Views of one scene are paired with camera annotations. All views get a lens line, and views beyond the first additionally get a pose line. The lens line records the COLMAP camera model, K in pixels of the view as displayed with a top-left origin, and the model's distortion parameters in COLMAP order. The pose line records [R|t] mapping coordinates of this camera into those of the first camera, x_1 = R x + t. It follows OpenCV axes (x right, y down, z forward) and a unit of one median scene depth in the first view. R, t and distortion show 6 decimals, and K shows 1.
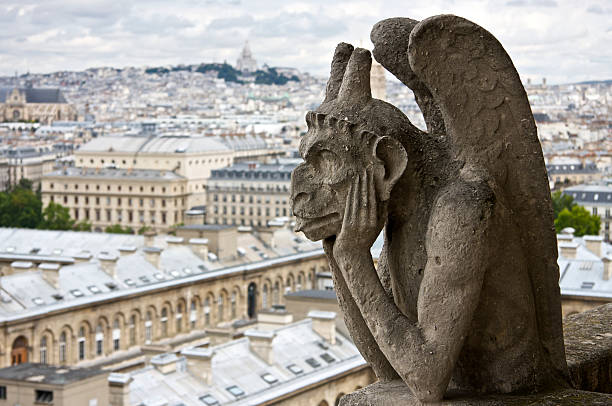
lens RADIAL K [[1496.4, 0, 306.0], [0, 1496.4, 203.0], [0, 0, 1]] dist [0.375884, -0.152196]
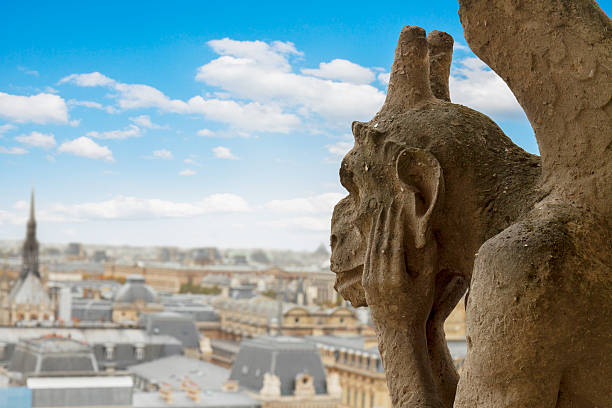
lens RADIAL K [[1249.6, 0, 306.4], [0, 1249.6, 215.0], [0, 0, 1]] dist [-0.002590, -0.041823]
pose [[0.796932, 0.012682, -0.603936, 0.012083], [-0.081914, 0.992814, -0.087243, 0.001267], [0.598490, 0.118997, 0.792244, 0.018783]]
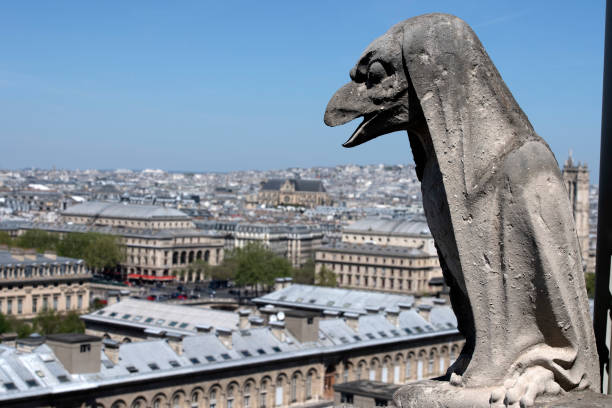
lens RADIAL K [[1249.6, 0, 306.4], [0, 1249.6, 215.0], [0, 0, 1]] dist [-0.002590, -0.041823]
pose [[0.988260, 0.044180, -0.146255, -0.081692], [-0.051571, 0.997557, -0.047130, 0.013414], [0.143816, 0.054120, 0.988124, -0.141471]]
